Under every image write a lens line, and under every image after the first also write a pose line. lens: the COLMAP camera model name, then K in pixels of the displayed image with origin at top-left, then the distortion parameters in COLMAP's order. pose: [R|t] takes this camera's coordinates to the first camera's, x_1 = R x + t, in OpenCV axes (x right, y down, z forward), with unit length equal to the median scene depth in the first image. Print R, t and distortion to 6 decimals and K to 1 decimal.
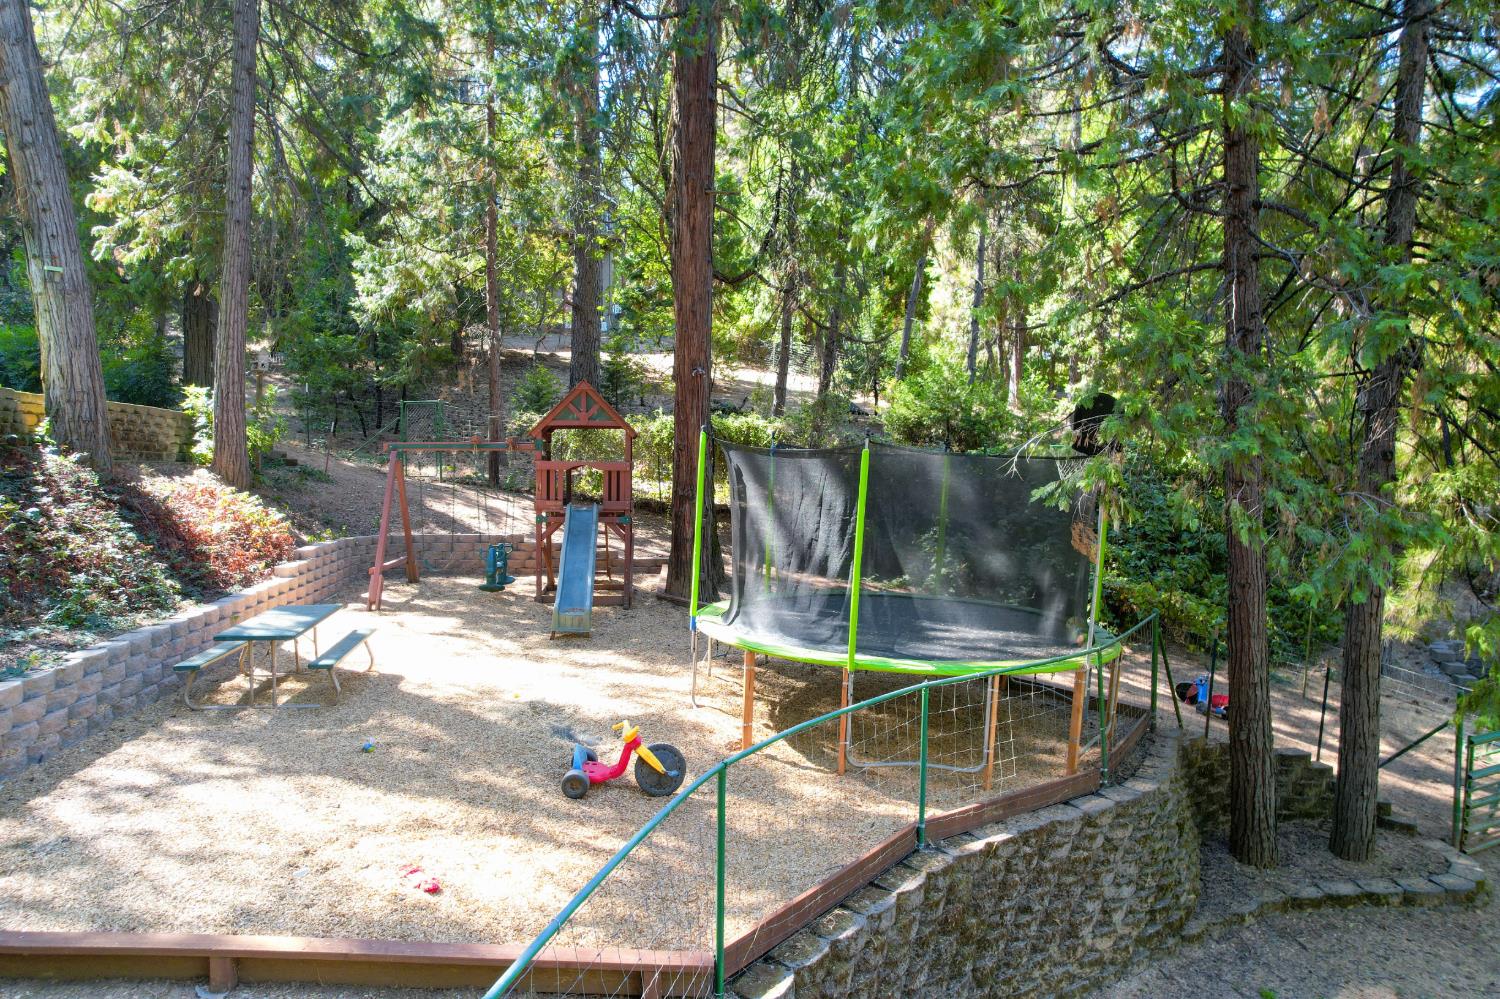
lens RADIAL K [[959.3, 0, 744.0], [0, 959.3, 514.2], [0, 0, 1]] dist [-0.065970, 0.055477]
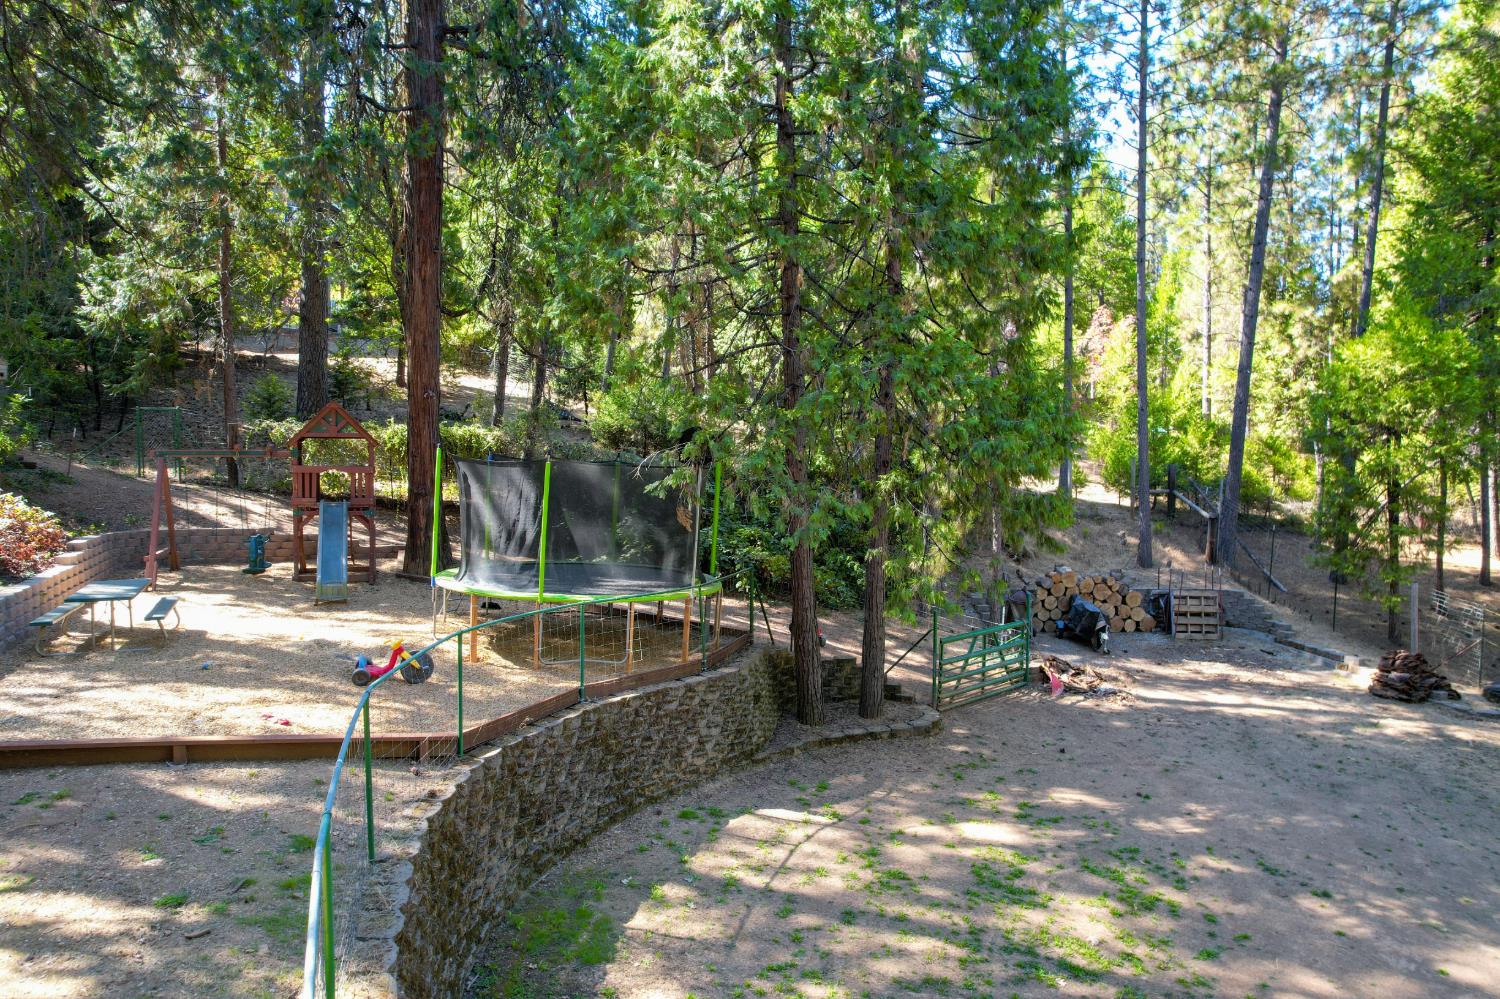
lens RADIAL K [[959.3, 0, 745.2], [0, 959.3, 508.5], [0, 0, 1]] dist [-0.065970, 0.055477]
pose [[0.959996, -0.013067, 0.279708, -0.002012], [0.013845, 0.999904, -0.000803, 0.008868], [-0.279671, 0.004644, 0.960085, -0.365474]]
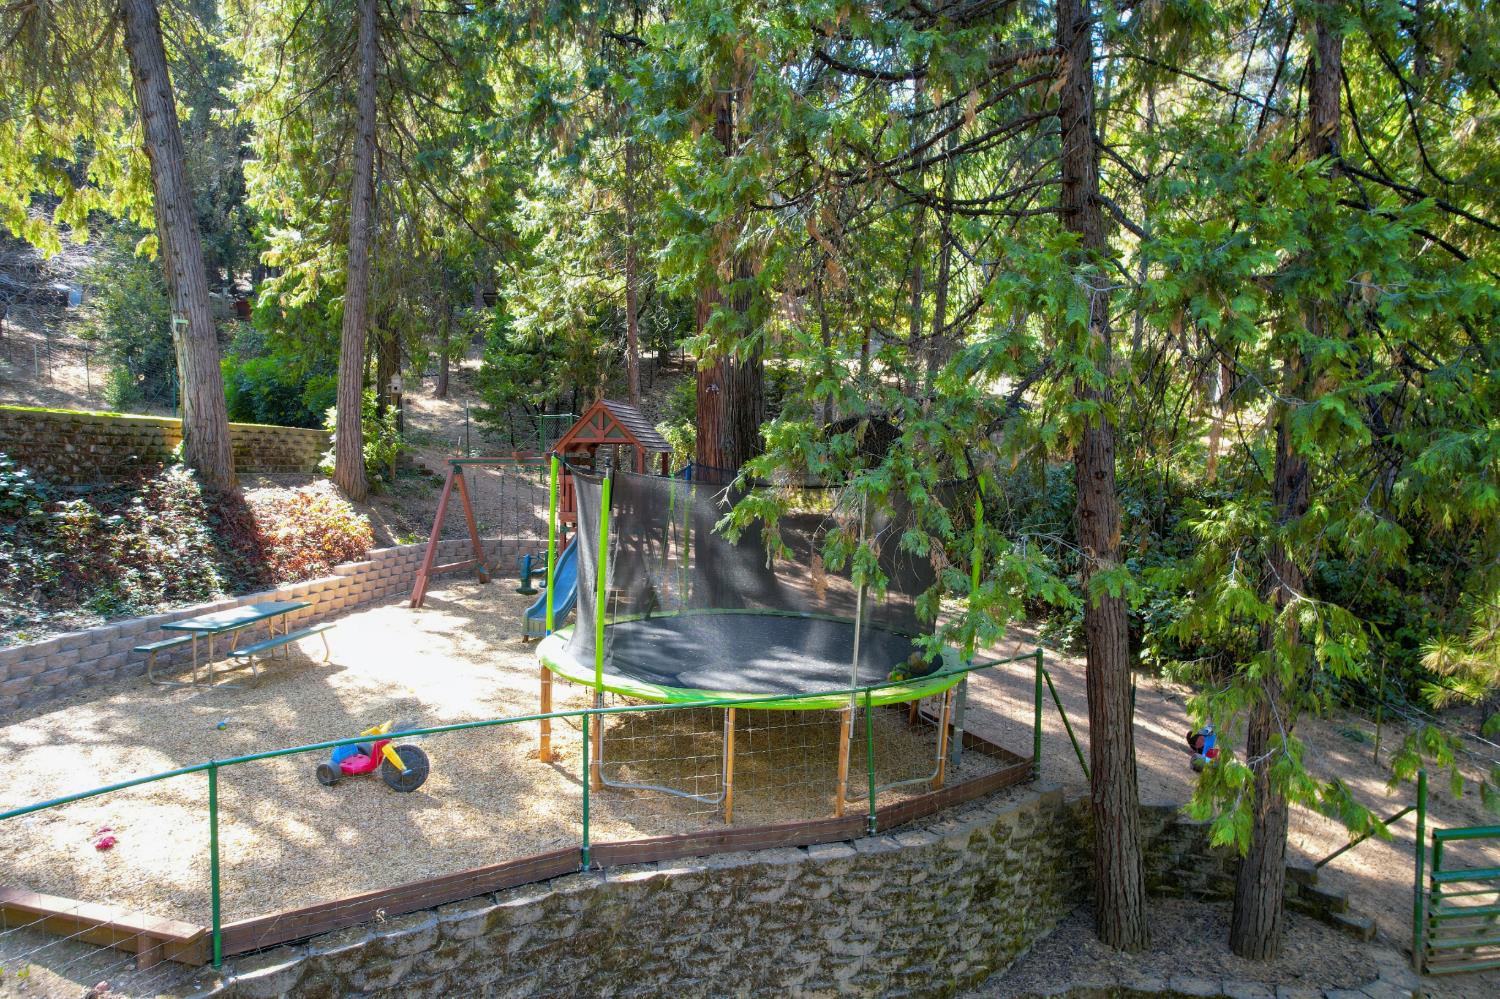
lens RADIAL K [[959.3, 0, 741.0], [0, 959.3, 510.3], [0, 0, 1]] dist [-0.065970, 0.055477]
pose [[0.951651, 0.014566, -0.306835, 0.345297], [-0.015254, 0.999884, 0.000154, -0.021361], [0.306802, 0.004533, 0.951763, 0.037814]]
